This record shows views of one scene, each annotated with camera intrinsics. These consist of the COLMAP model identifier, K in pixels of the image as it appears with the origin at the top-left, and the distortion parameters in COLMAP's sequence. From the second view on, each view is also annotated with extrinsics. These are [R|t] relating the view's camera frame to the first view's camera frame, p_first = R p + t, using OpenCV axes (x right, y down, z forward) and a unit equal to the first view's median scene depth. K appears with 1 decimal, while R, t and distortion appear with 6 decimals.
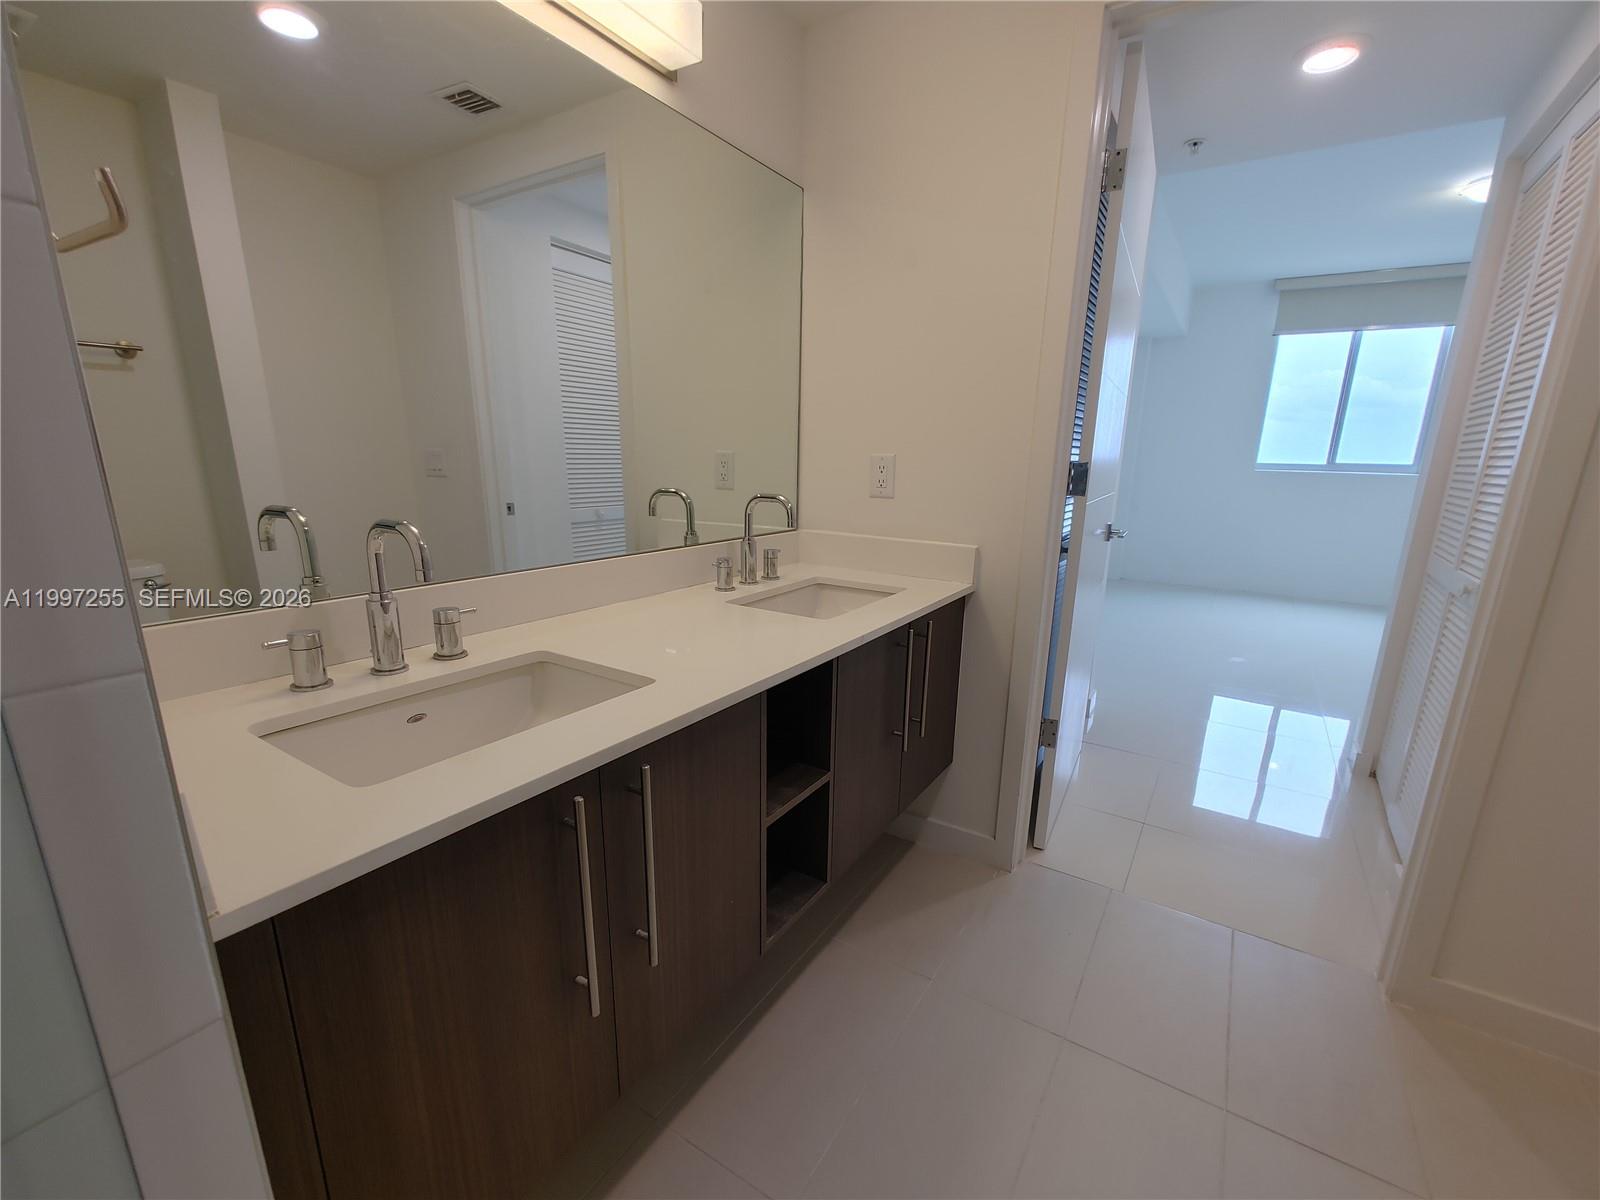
lens RADIAL K [[679.3, 0, 815.1], [0, 679.3, 621.3], [0, 0, 1]] dist [-0.001780, 0.000327]
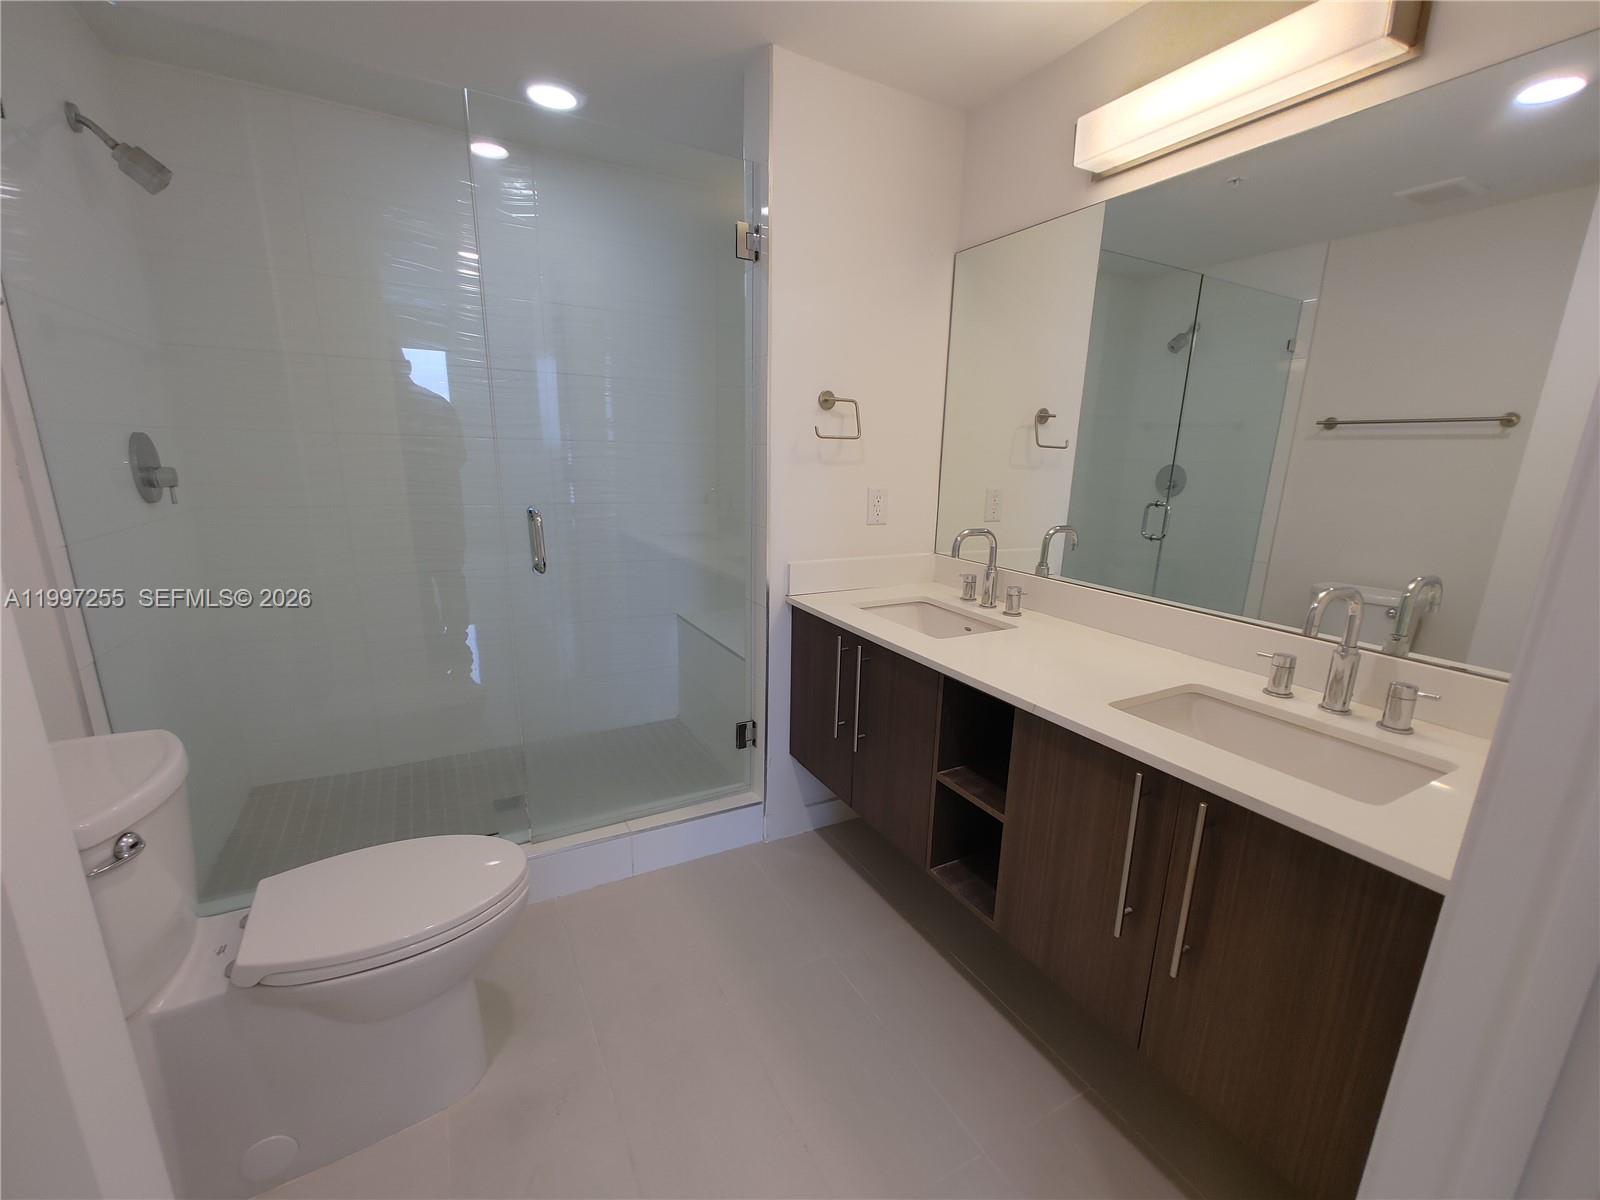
lens RADIAL K [[679.3, 0, 815.1], [0, 679.3, 621.3], [0, 0, 1]] dist [-0.001780, 0.000327]
pose [[-0.474315, 0.183243, -0.861074, 0.687698], [-0.252248, 0.908799, 0.332348, -0.219928], [0.843443, 0.374842, -0.384834, 0.716797]]
